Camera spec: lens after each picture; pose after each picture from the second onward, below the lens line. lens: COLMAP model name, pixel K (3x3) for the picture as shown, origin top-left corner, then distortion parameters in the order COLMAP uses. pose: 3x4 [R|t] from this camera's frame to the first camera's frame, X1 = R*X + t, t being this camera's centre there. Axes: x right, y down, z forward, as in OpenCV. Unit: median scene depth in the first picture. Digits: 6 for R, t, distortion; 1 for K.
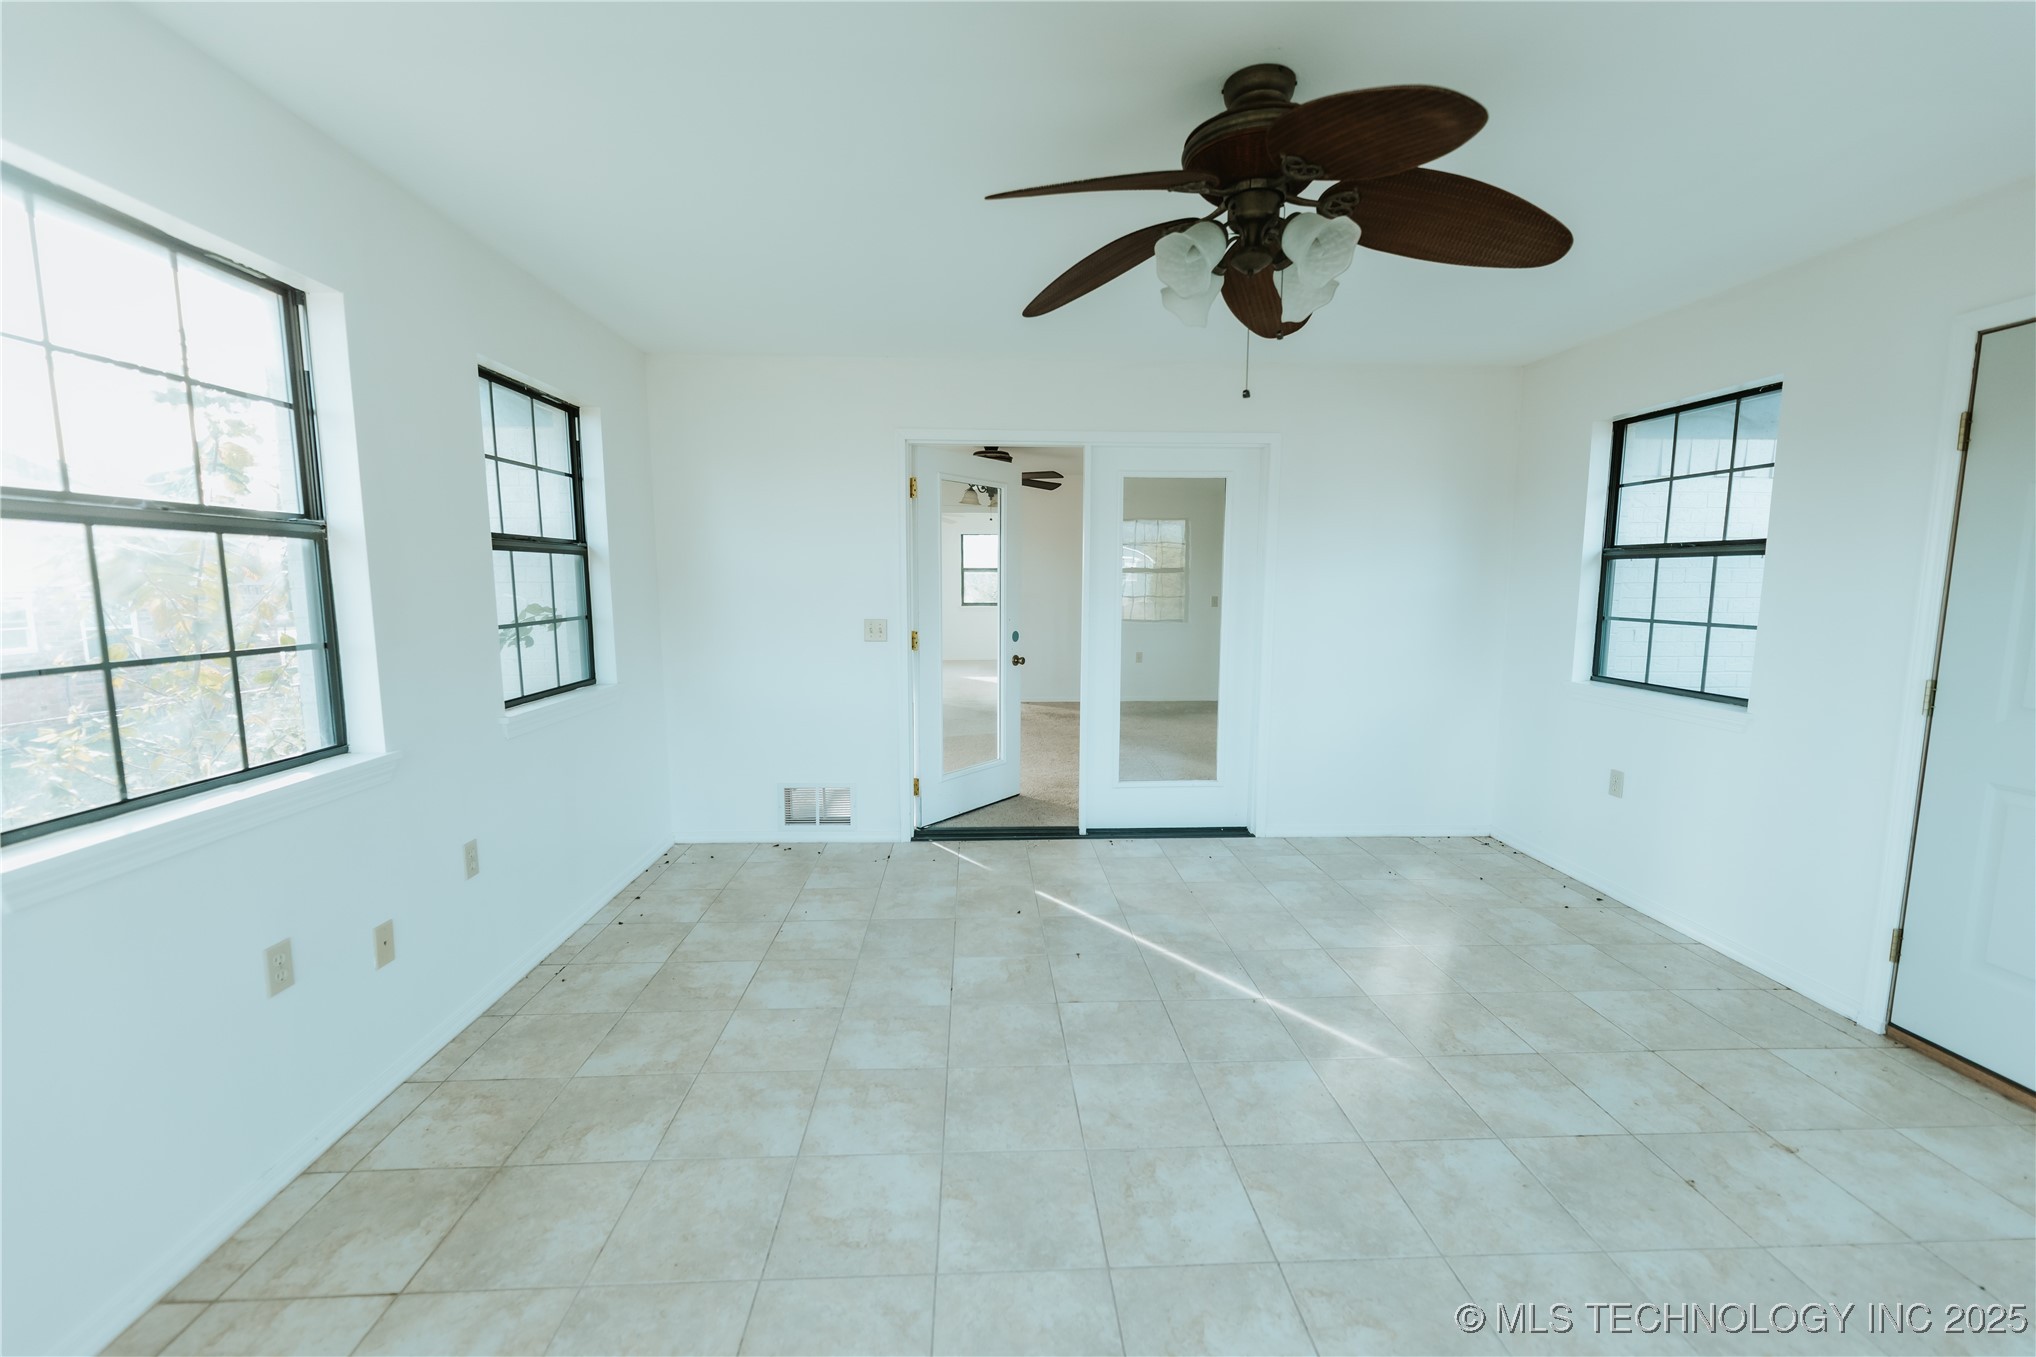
lens RADIAL K [[843.8, 0, 1018.0], [0, 843.8, 678.5], [0, 0, 1]] dist [-0.001815, -0.000682]
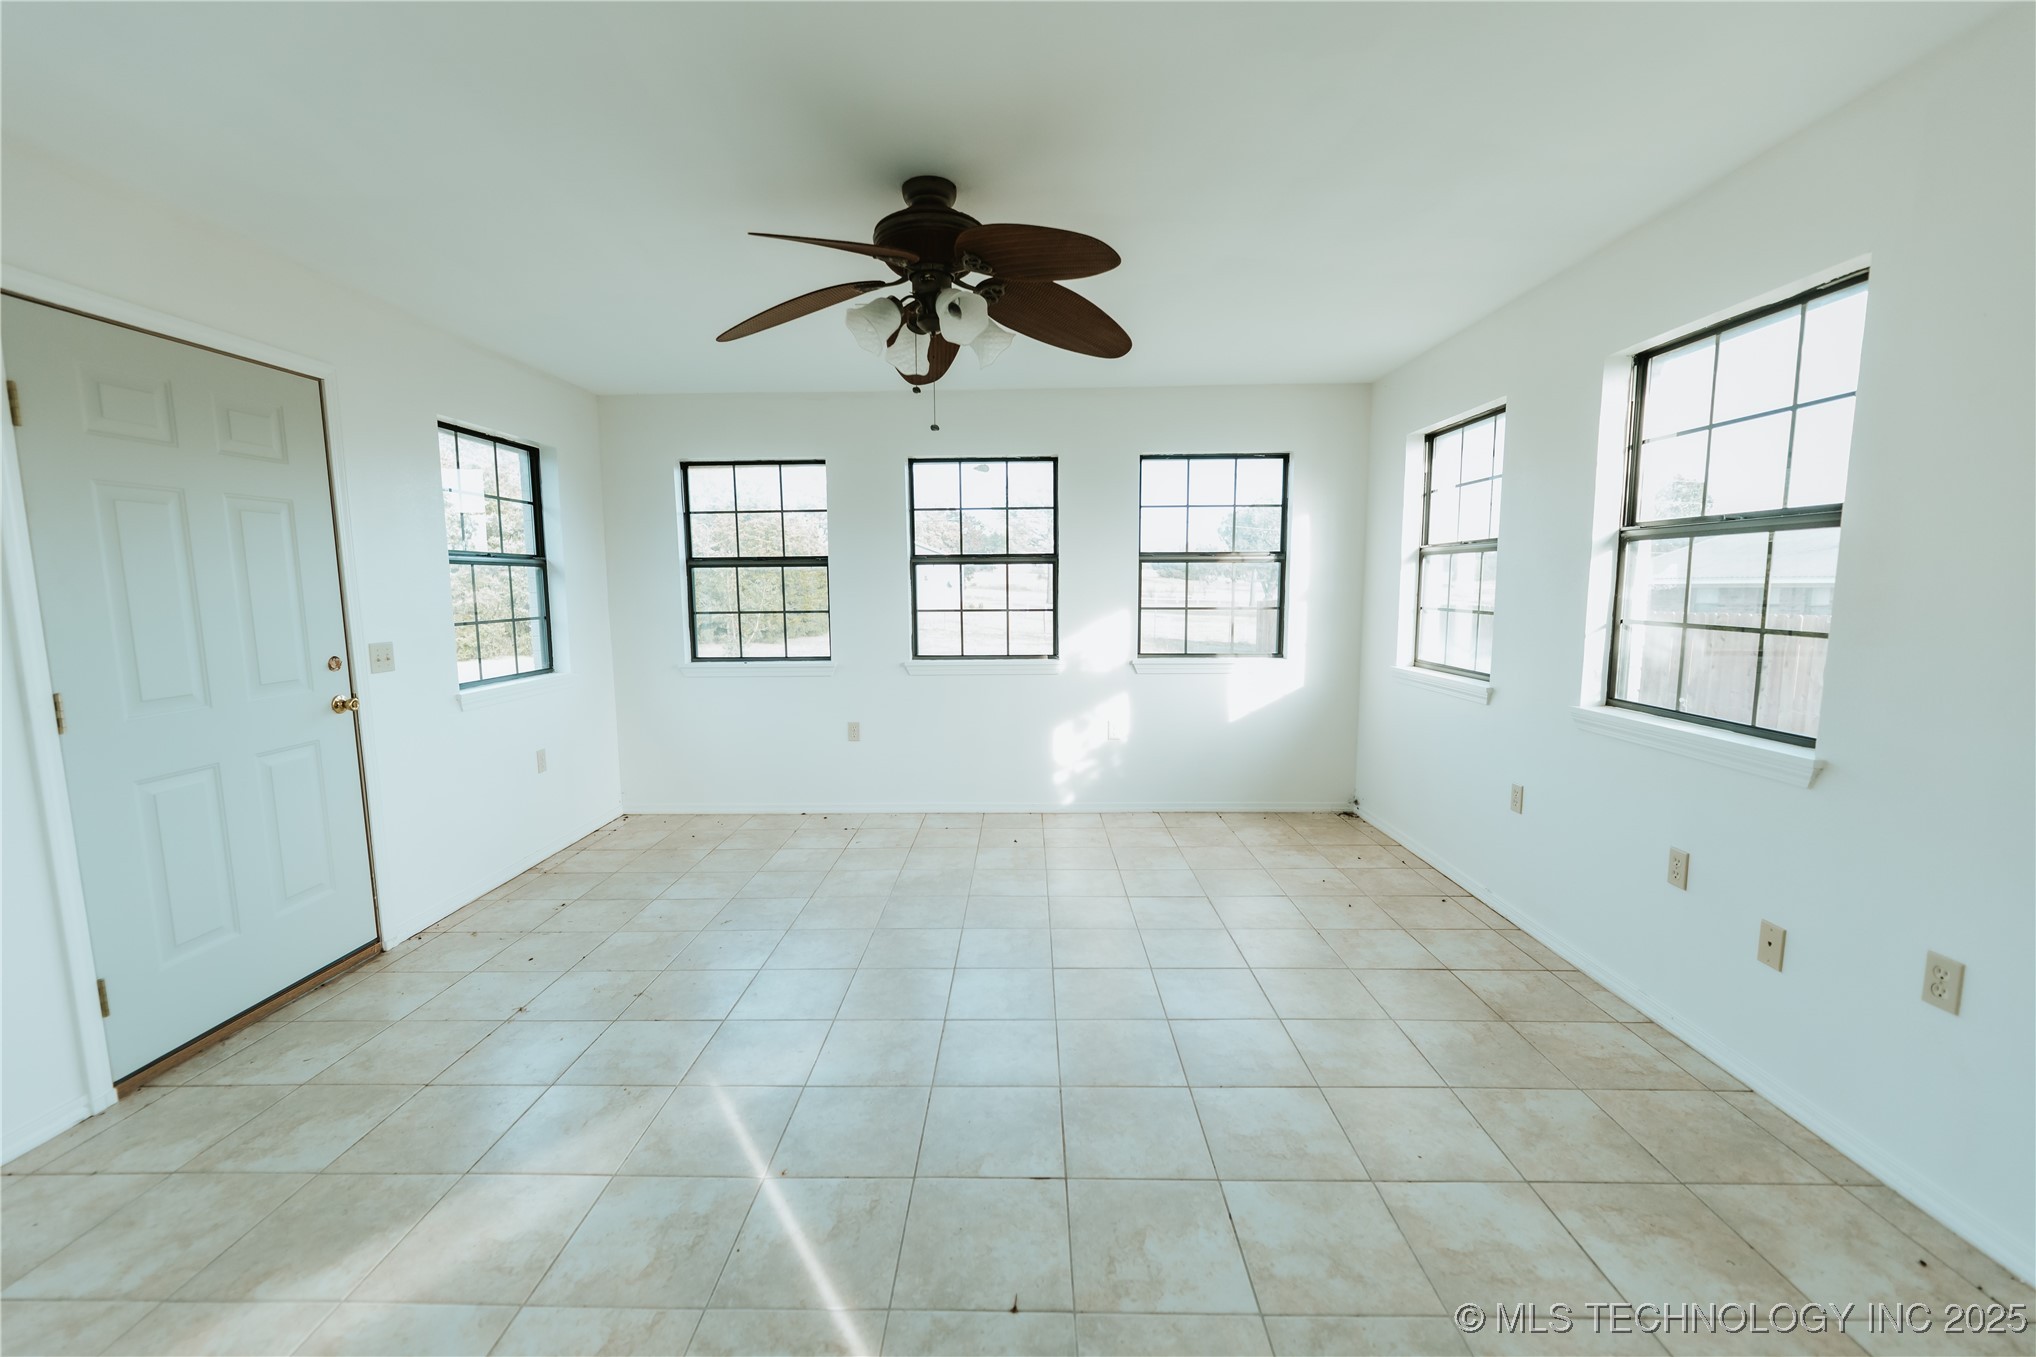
lens RADIAL K [[817.0, 0, 1013.1], [0, 817.0, 678.1], [0, 0, 1]] dist [0.000336, -0.000178]
pose [[-0.997434, -0.004019, 0.071476, 0.046694], [0.012698, 0.972660, 0.231886, -0.190349], [-0.070454, 0.232198, -0.970114, 1.700249]]
